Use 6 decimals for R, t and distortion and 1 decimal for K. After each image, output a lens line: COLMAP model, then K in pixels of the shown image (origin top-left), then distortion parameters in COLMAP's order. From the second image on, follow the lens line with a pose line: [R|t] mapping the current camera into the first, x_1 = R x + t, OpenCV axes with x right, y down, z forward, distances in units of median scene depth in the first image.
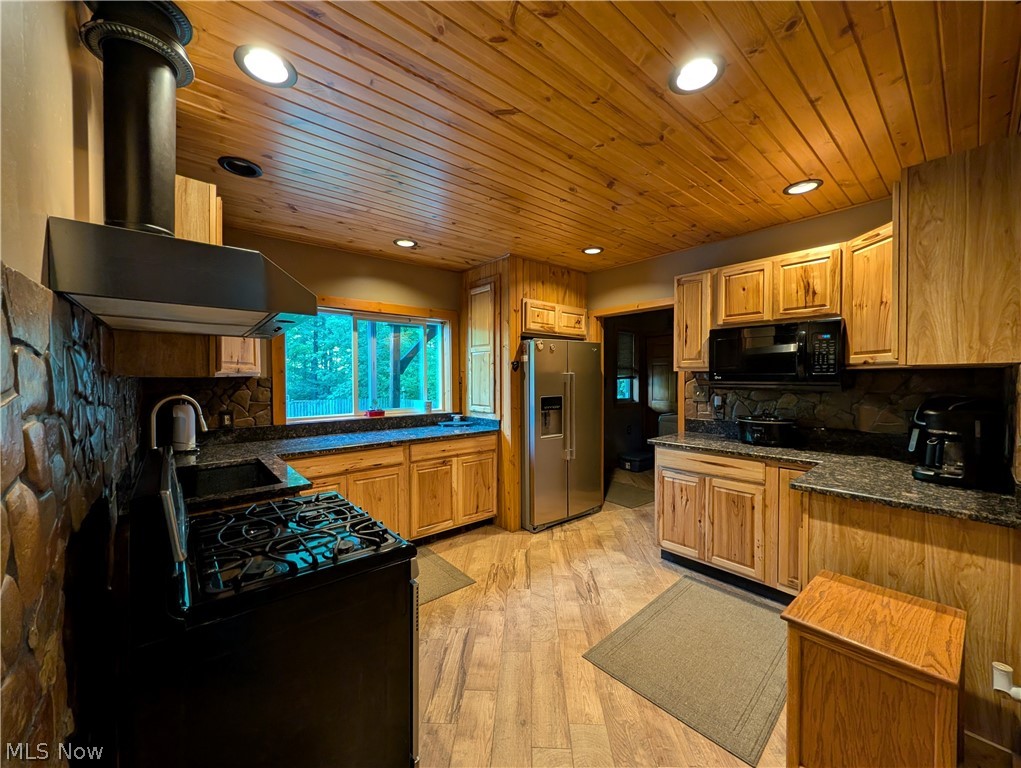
lens RADIAL K [[394.6, 0, 506.5], [0, 394.6, 381.0], [0, 0, 1]] dist [-0.000790, 0.000164]
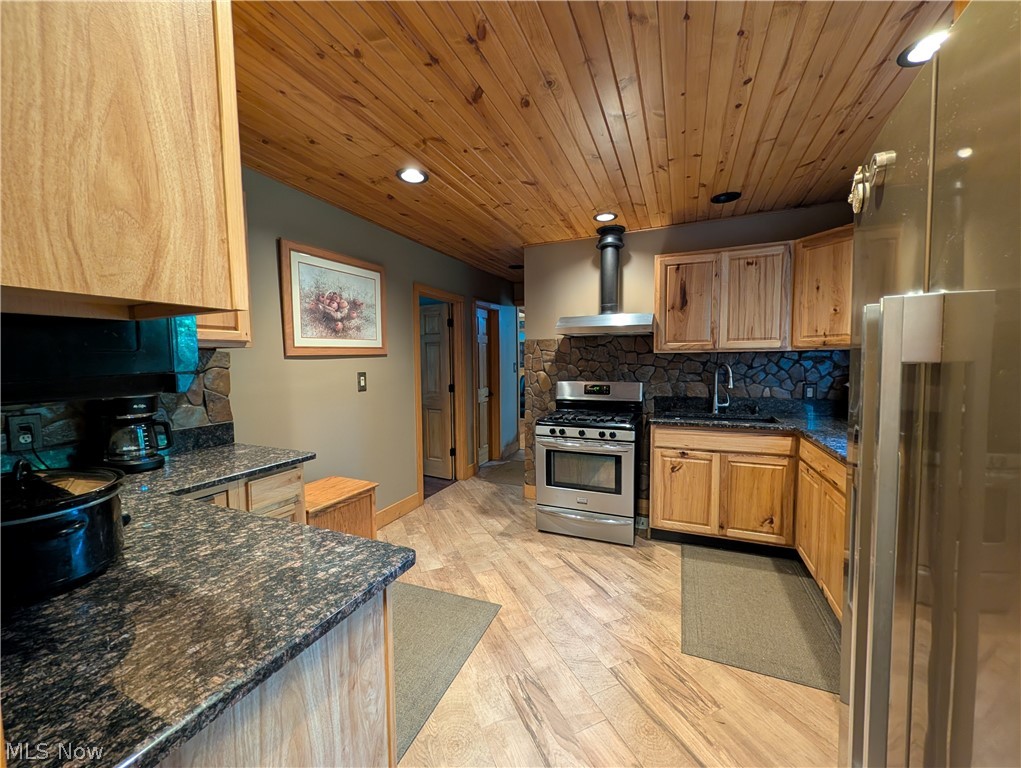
lens RADIAL K [[394.6, 0, 509.1], [0, 394.6, 383.8], [0, 0, 1]] dist [-0.000790, 0.000164]
pose [[-0.897258, 0.040473, -0.439648, 0.526442], [0.009548, 0.997335, 0.072326, -0.003079], [0.441403, 0.060698, -0.895254, 1.626009]]
